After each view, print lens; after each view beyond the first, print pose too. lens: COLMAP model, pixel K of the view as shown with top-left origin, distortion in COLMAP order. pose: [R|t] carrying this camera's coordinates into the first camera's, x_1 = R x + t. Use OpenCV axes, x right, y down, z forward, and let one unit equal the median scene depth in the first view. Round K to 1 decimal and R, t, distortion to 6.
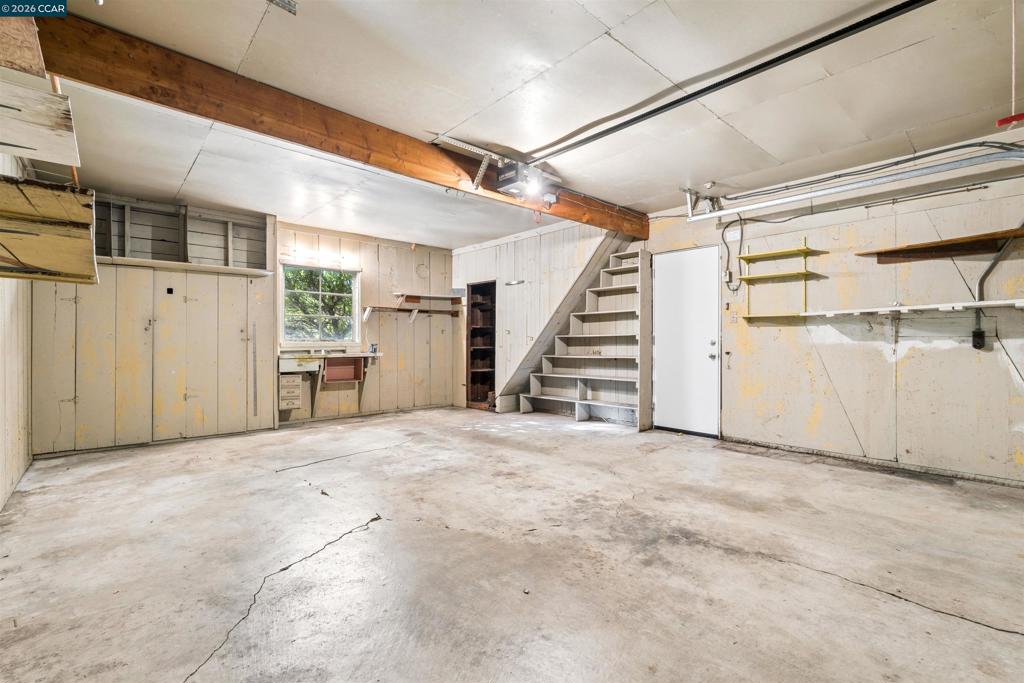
lens RADIAL K [[452.6, 0, 516.5], [0, 452.6, 341.3], [0, 0, 1]] dist [-0.006555, 0.002030]
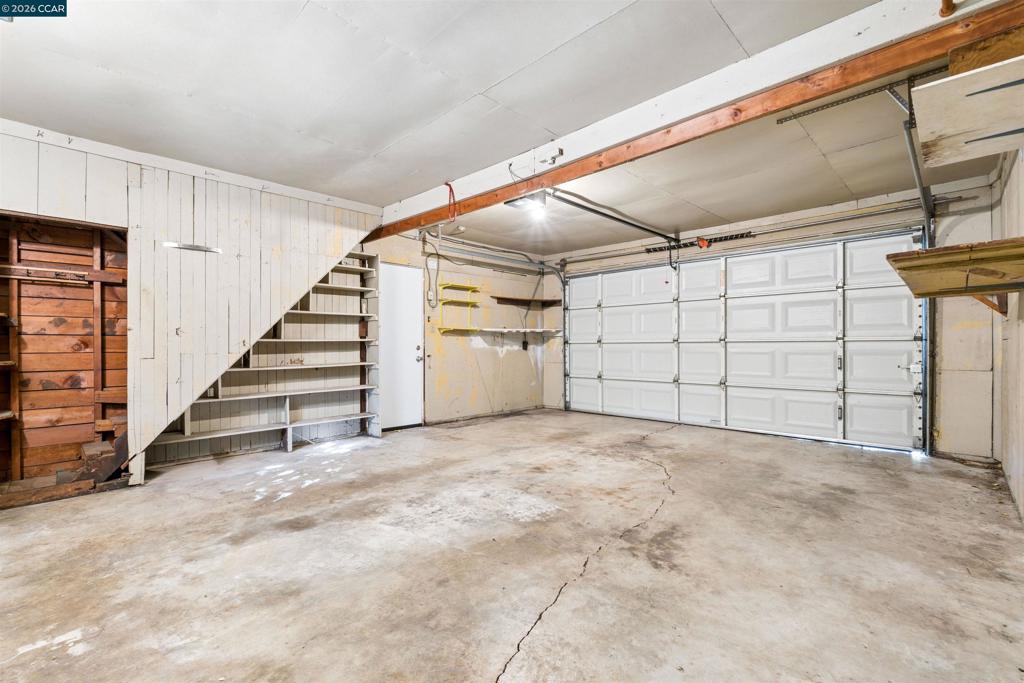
lens RADIAL K [[452.6, 0, 518.6], [0, 452.6, 346.0], [0, 0, 1]] dist [-0.006555, 0.002030]
pose [[-0.060944, 0.001503, 0.998140, -1.049027], [0.004383, 0.999990, -0.001238, 0.000696], [-0.998132, 0.004300, -0.060950, 1.064342]]
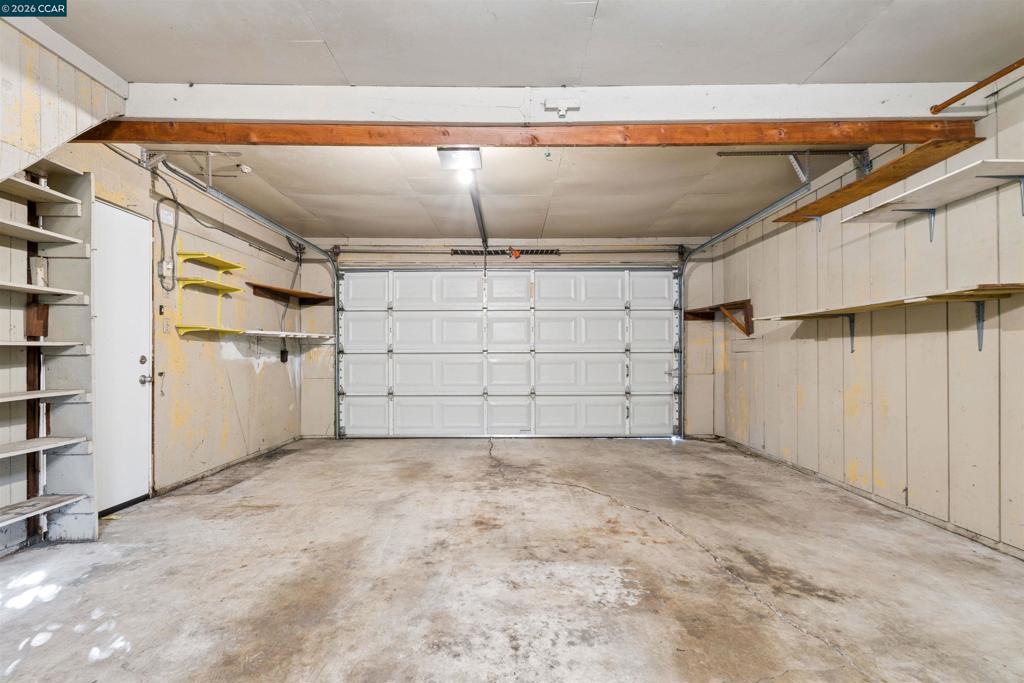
lens RADIAL K [[452.6, 0, 509.9], [0, 452.6, 354.8], [0, 0, 1]] dist [-0.006555, 0.002030]
pose [[-0.736764, 0.003935, 0.676139, -0.567531], [0.003498, 0.999992, -0.002008, -0.001924], [-0.676141, 0.000886, -0.736771, 1.489220]]
